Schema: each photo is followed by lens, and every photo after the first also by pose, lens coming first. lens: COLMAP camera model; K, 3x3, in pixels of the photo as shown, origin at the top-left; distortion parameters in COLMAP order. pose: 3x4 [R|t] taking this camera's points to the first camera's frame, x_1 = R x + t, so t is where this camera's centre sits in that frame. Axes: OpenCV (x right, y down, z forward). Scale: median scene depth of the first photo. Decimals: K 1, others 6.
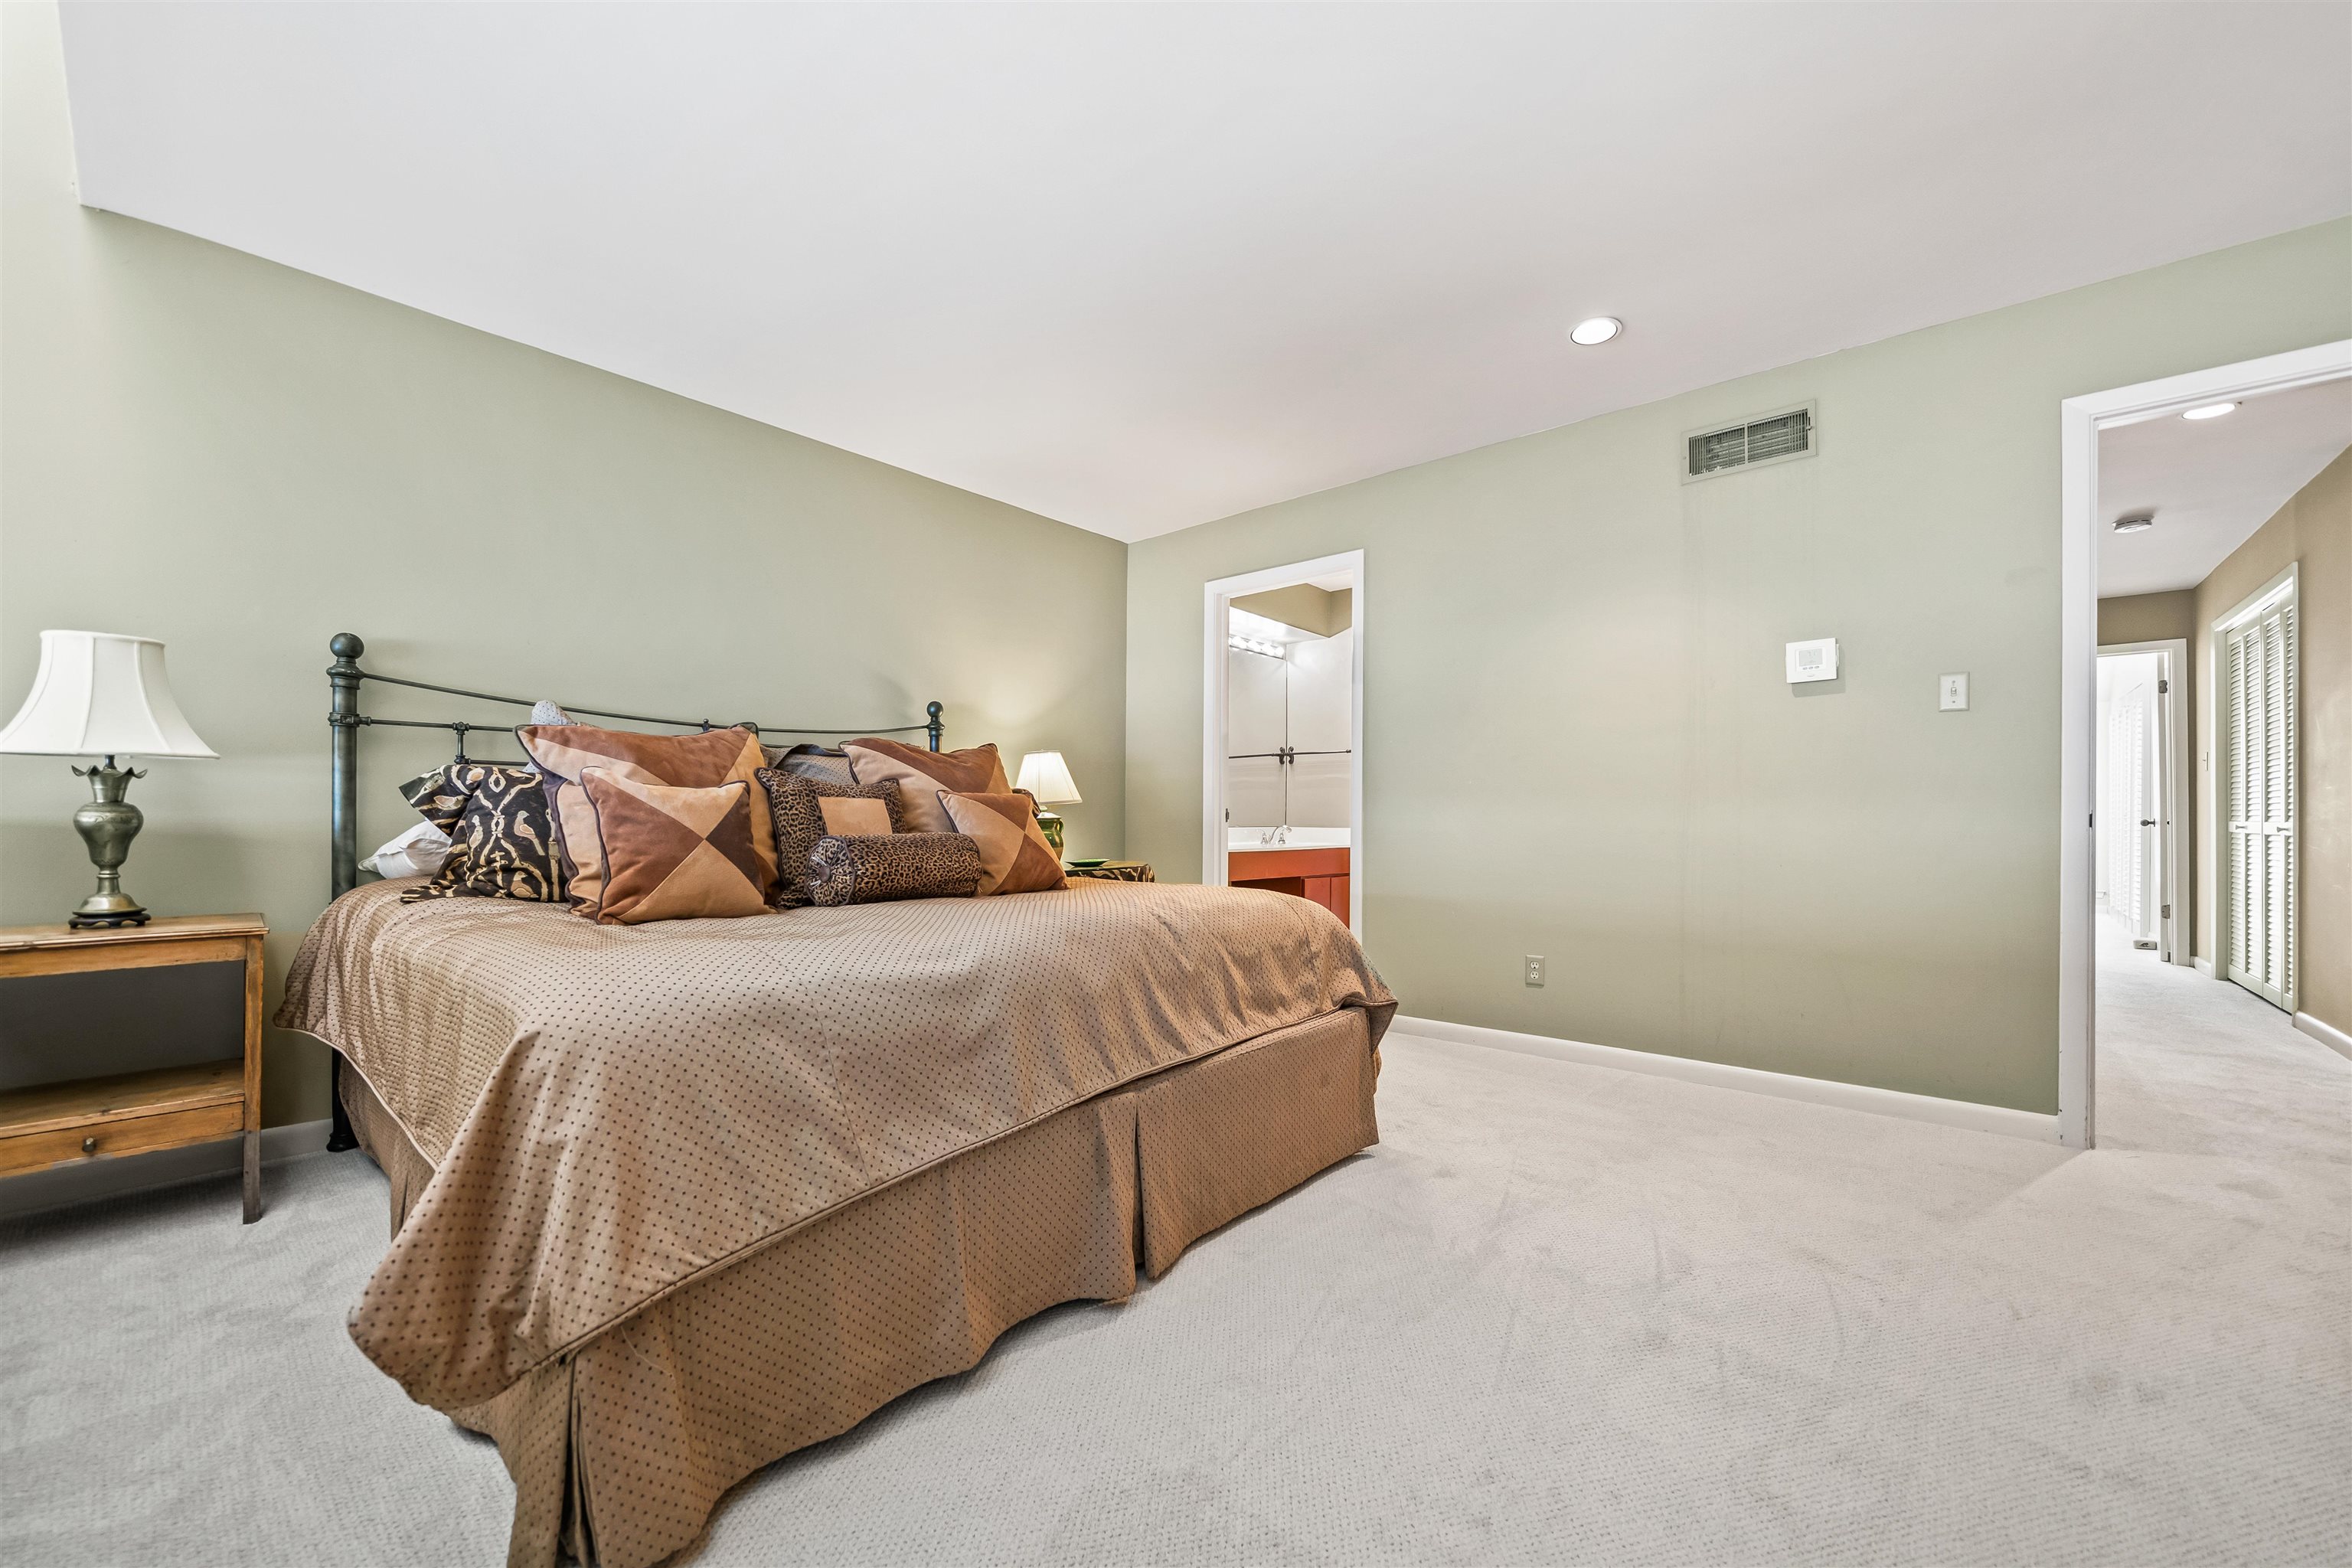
lens RADIAL K [[851.1, 0, 1173.0], [0, 851.1, 805.9], [0, 0, 1]] dist [-0.001942, -0.000188]
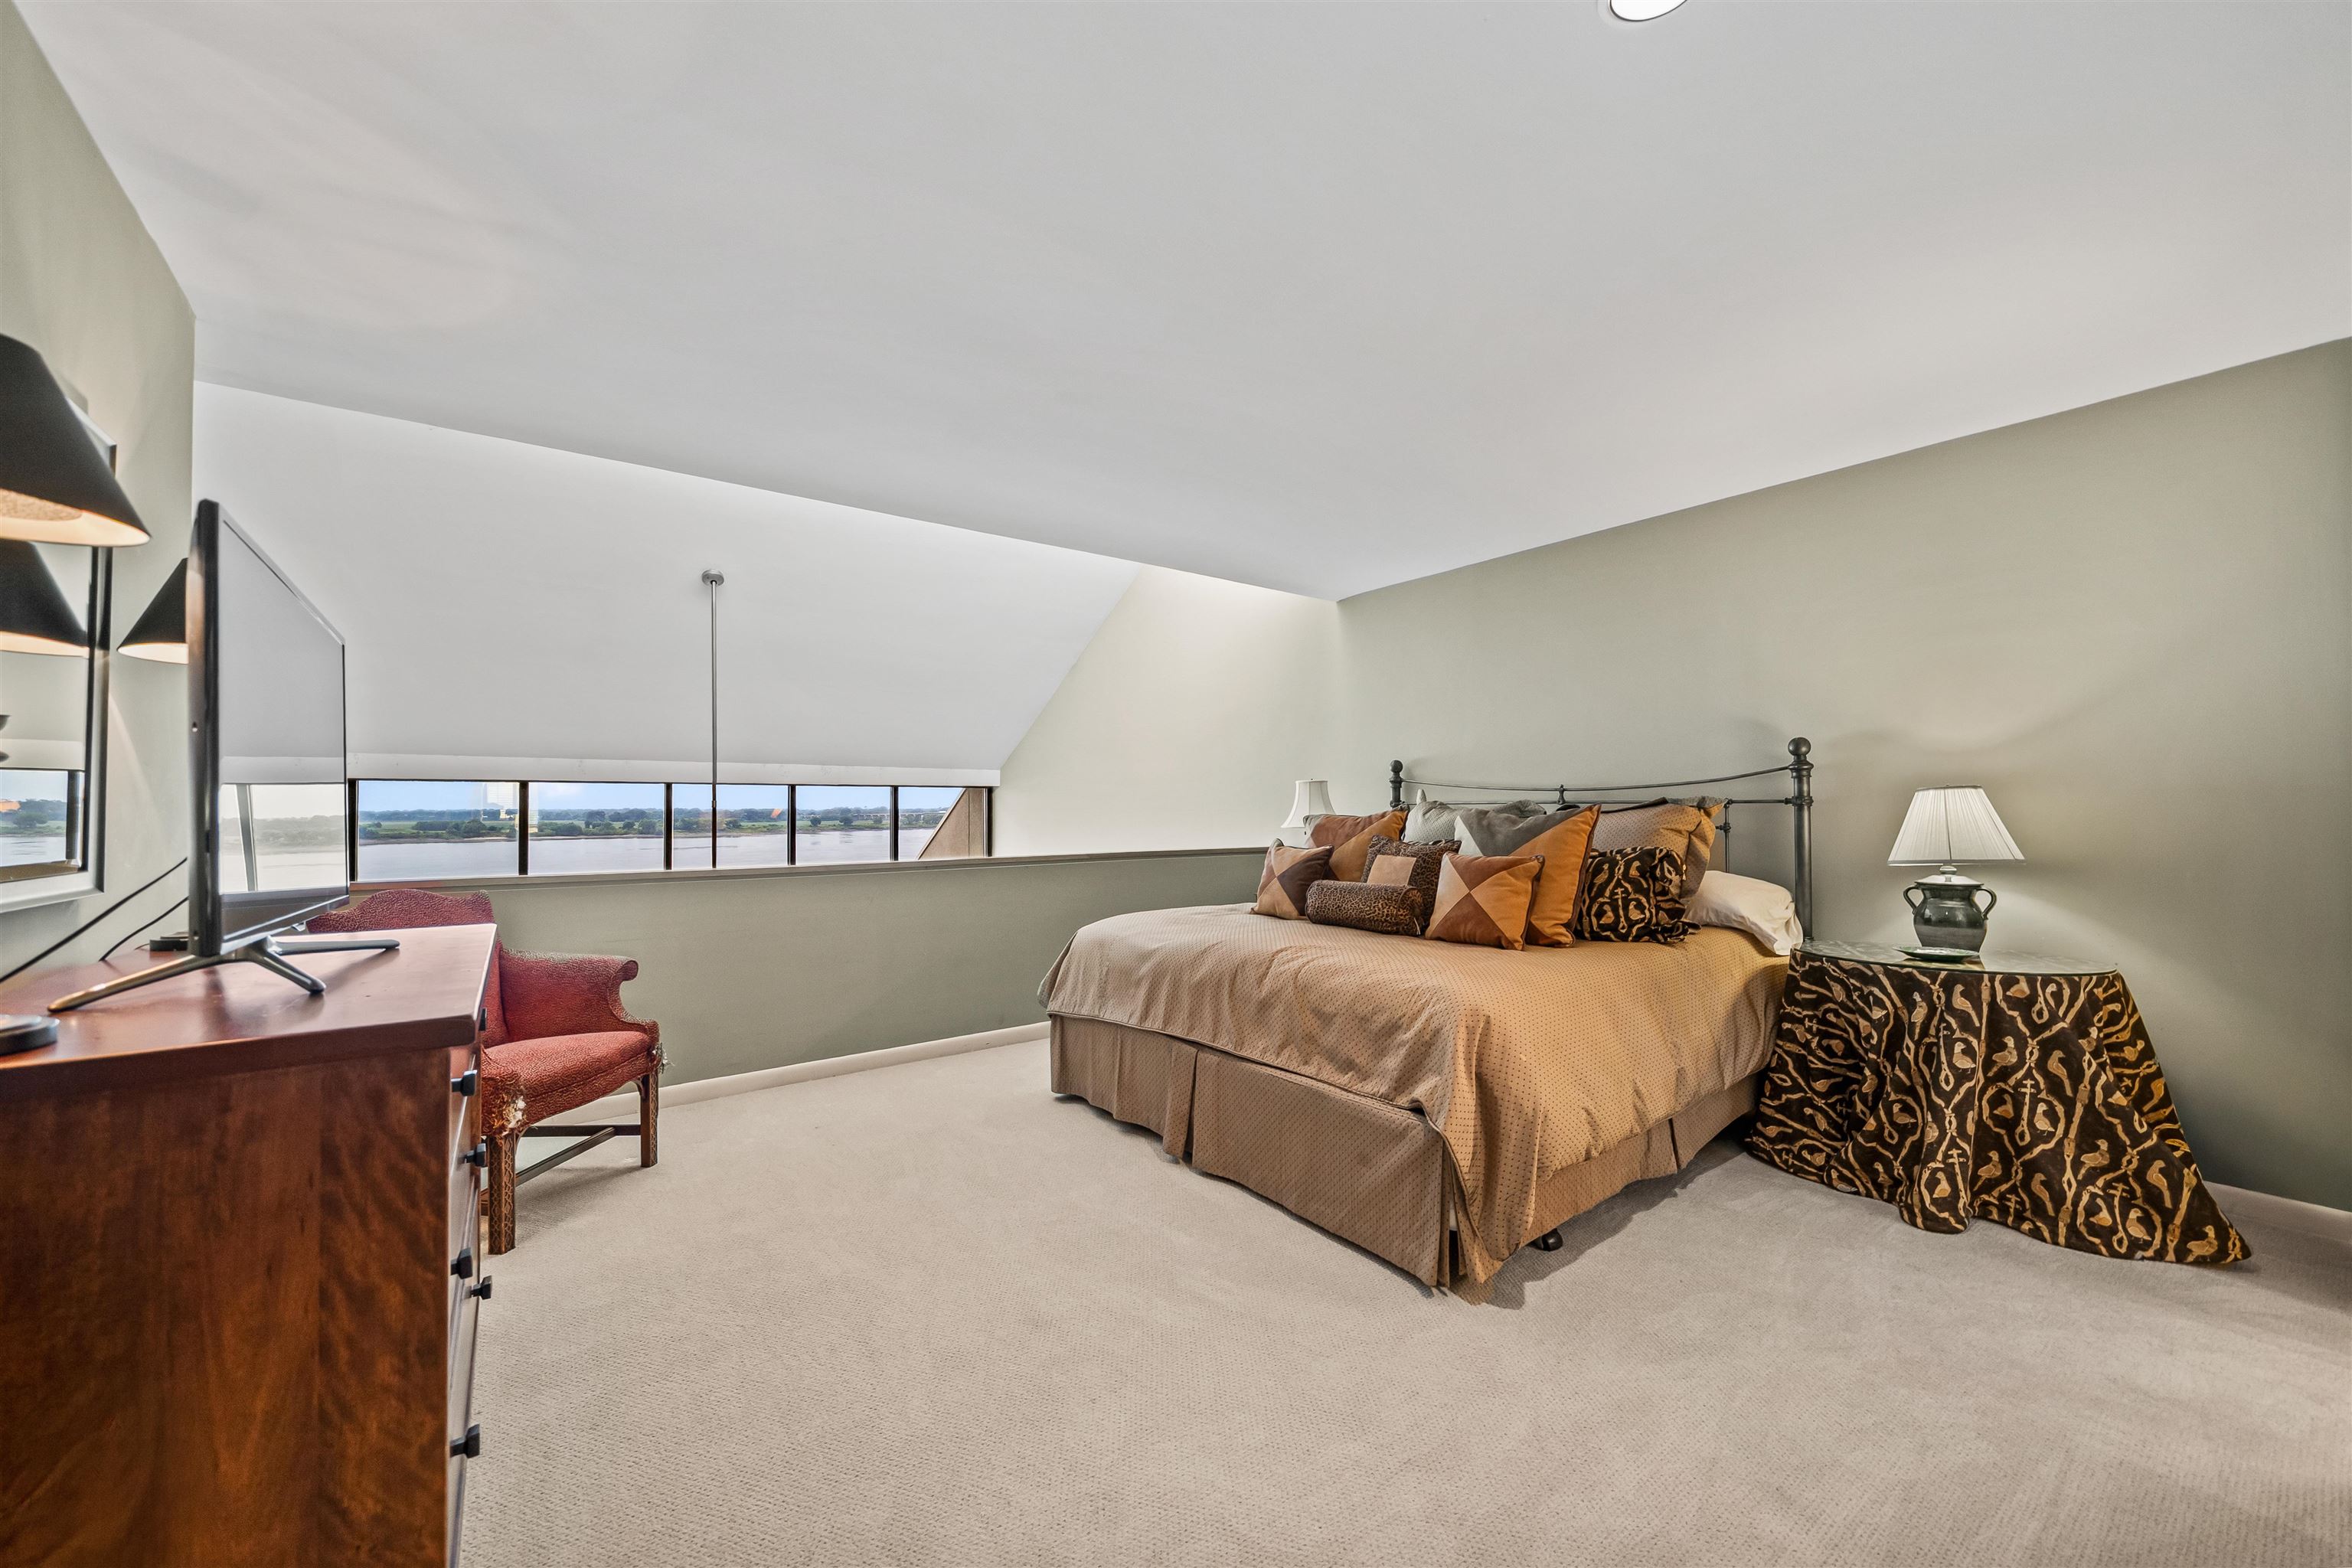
lens RADIAL K [[851.1, 0, 1173.0], [0, 851.1, 805.9], [0, 0, 1]] dist [-0.001942, -0.000188]
pose [[-0.179656, -0.011444, -0.983663, 1.180040], [0.007977, 0.999883, -0.013089, -0.083354], [0.983697, -0.010198, -0.179544, 0.935295]]
